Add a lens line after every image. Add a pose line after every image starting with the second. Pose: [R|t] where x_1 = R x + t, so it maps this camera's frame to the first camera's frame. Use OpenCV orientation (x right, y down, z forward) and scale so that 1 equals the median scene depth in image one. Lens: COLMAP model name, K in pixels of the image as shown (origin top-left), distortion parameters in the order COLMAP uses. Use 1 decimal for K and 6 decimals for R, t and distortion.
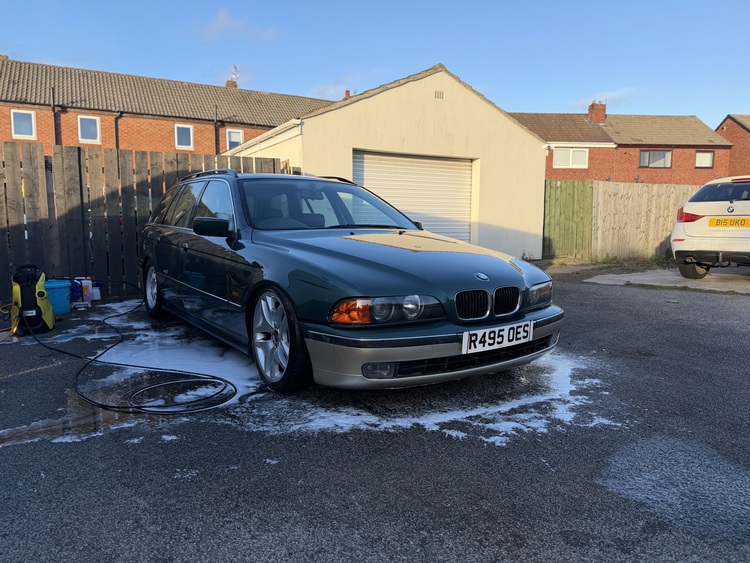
lens RADIAL K [[529.6, 0, 375.0], [0, 529.6, 281.5], [0, 0, 1]] dist [0.053882, -0.094285]
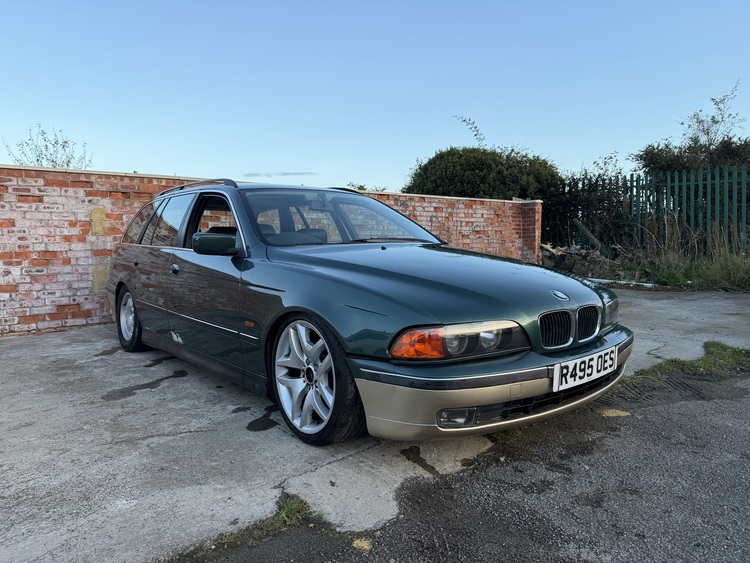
lens RADIAL K [[529.6, 0, 375.0], [0, 529.6, 281.5], [0, 0, 1]] dist [0.053882, -0.094285]
pose [[0.996617, -0.026209, 0.077895, -0.157771], [0.028631, 0.999136, -0.030139, -0.014658], [-0.077037, 0.032267, 0.996506, 0.187013]]
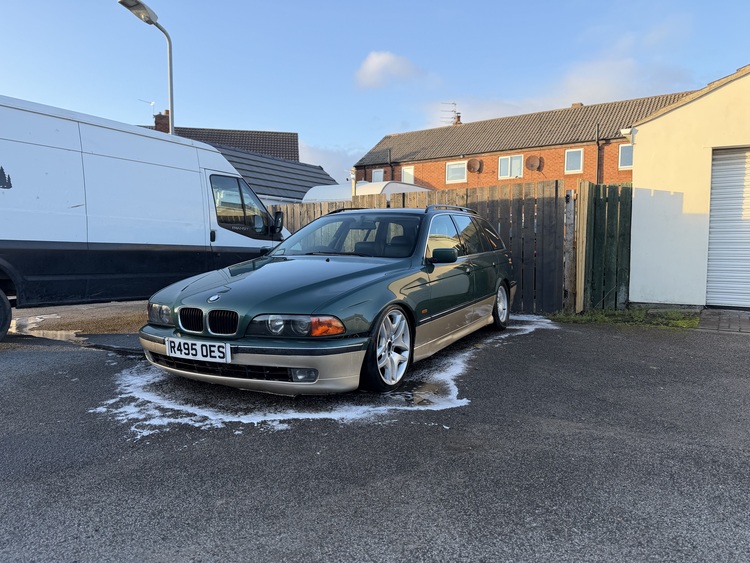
lens RADIAL K [[529.6, 0, 375.0], [0, 529.6, 281.5], [0, 0, 1]] dist [0.053882, -0.094285]
pose [[0.434149, 0.054188, -0.899210, 1.437999], [-0.089260, 0.995865, 0.016917, -0.100801], [0.896408, 0.072918, 0.437191, 0.817962]]
